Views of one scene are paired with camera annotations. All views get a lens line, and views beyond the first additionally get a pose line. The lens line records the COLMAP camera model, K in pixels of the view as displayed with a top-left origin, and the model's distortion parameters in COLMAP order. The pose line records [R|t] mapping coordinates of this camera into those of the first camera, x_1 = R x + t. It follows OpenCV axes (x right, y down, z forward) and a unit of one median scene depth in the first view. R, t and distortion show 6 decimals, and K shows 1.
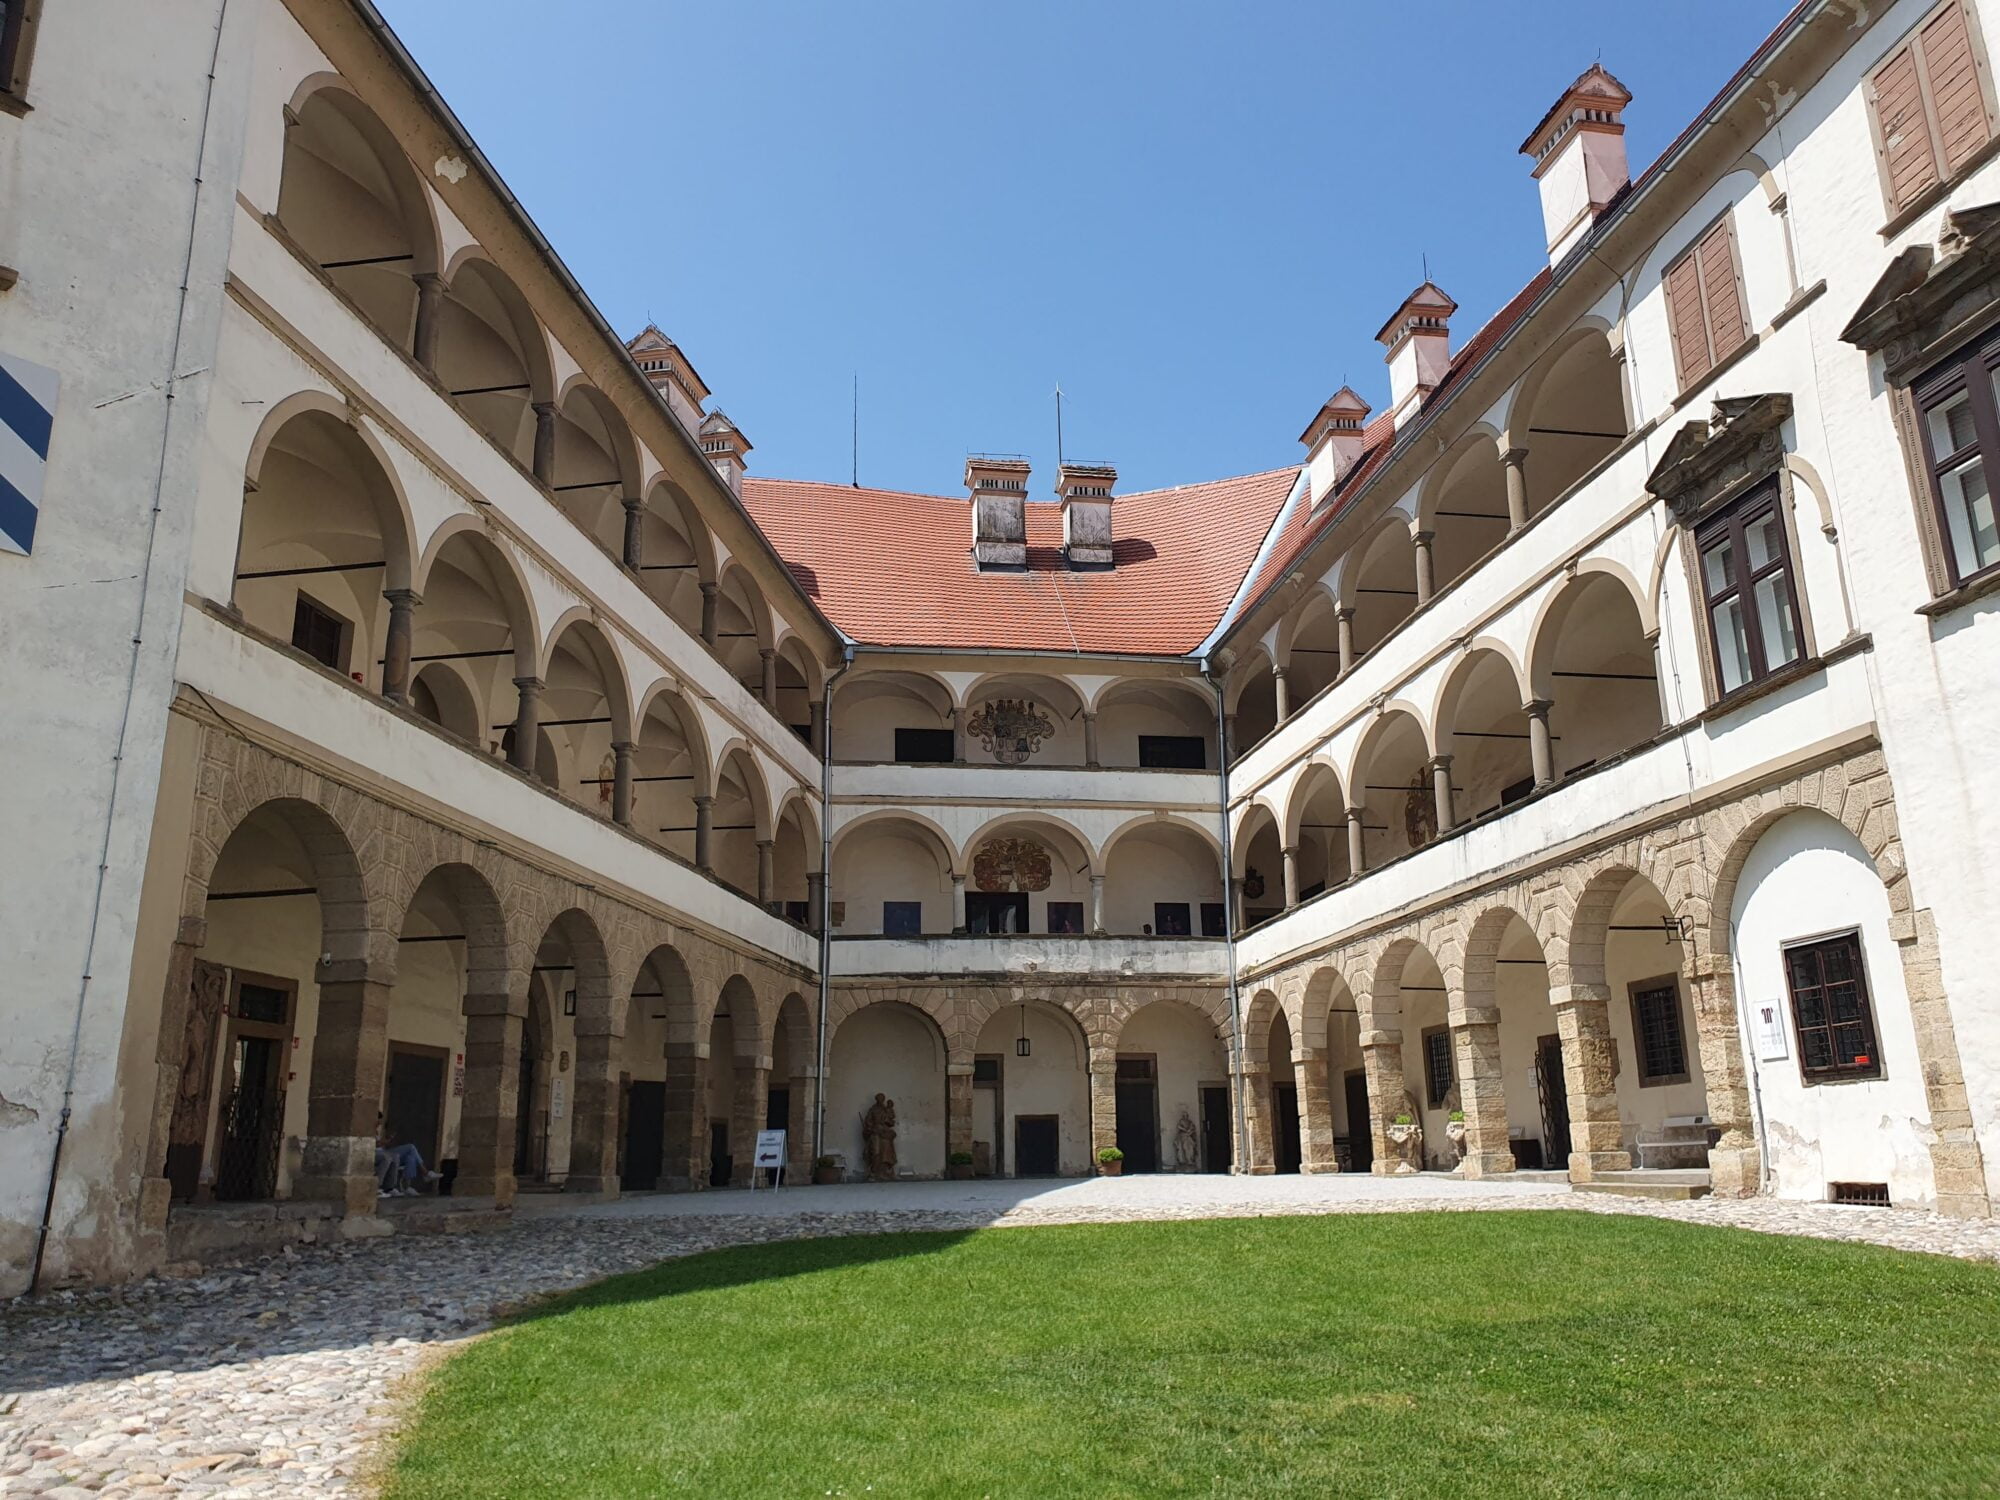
lens RADIAL K [[1539.9, 0, 995.3], [0, 1539.9, 721.0], [0, 0, 1]] dist [0.108347, -0.108545]
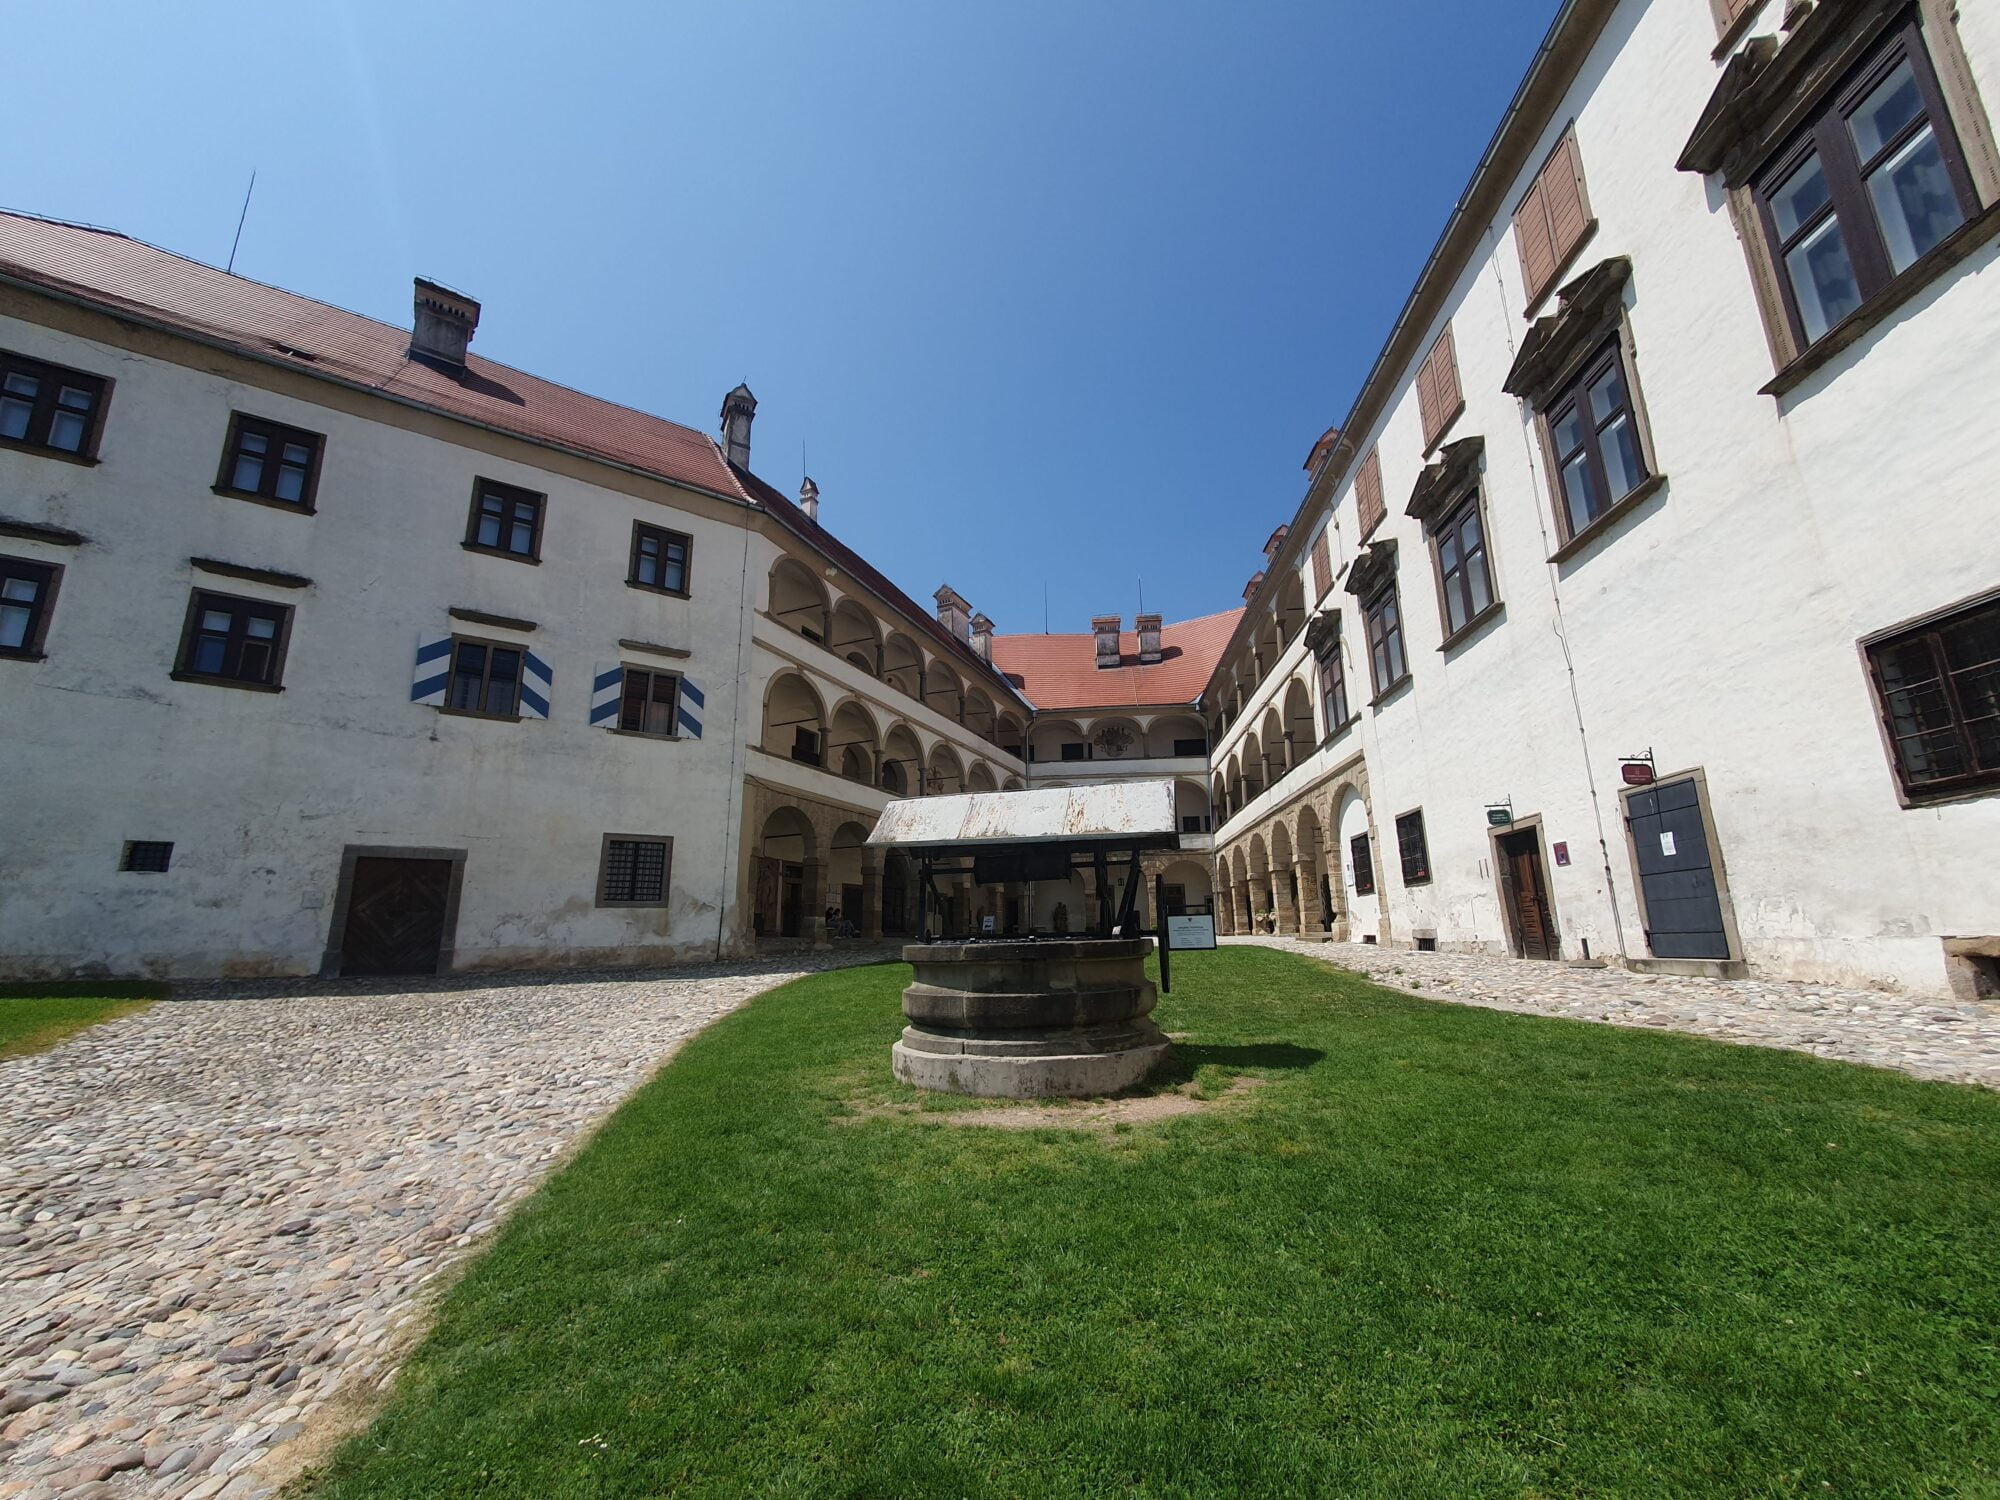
lens RADIAL K [[826.9, 0, 1000.0], [0, 826.9, 750.0], [0, 0, 1]] dist [0.001776, 0.000370]
pose [[0.957383, -0.055639, -0.283413, 0.270960], [0.071549, 0.996372, 0.046089, -0.068763], [0.279820, -0.064403, 0.957890, -0.271786]]
